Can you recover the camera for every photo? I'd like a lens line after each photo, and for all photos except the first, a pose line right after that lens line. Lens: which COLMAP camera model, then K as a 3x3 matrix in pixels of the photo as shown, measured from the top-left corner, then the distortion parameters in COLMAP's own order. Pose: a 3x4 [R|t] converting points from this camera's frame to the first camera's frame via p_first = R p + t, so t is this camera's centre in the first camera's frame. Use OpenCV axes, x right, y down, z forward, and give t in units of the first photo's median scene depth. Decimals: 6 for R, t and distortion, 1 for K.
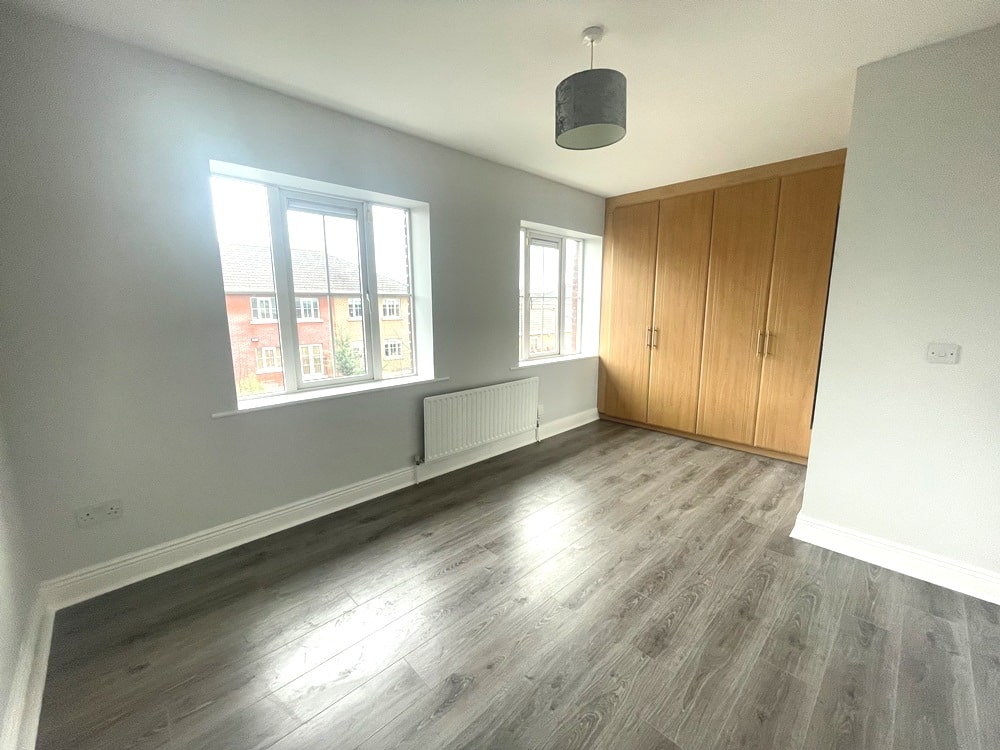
lens RADIAL K [[402.1, 0, 492.4], [0, 402.1, 380.0], [0, 0, 1]] dist [-0.007107, 0.000589]
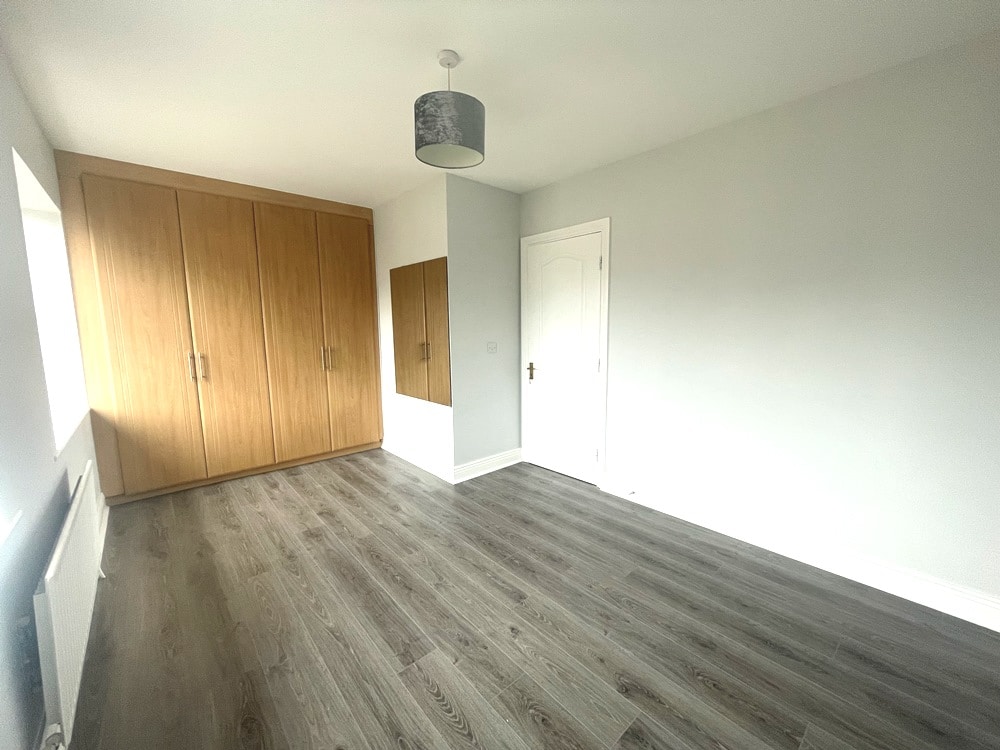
lens RADIAL K [[402.1, 0, 502.5], [0, 402.1, 381.3], [0, 0, 1]] dist [-0.007107, 0.000589]
pose [[0.029139, -0.141898, 0.989452, -0.399839], [0.189289, 0.972745, 0.133927, -0.081568], [-0.981489, 0.183390, 0.055204, 0.443855]]
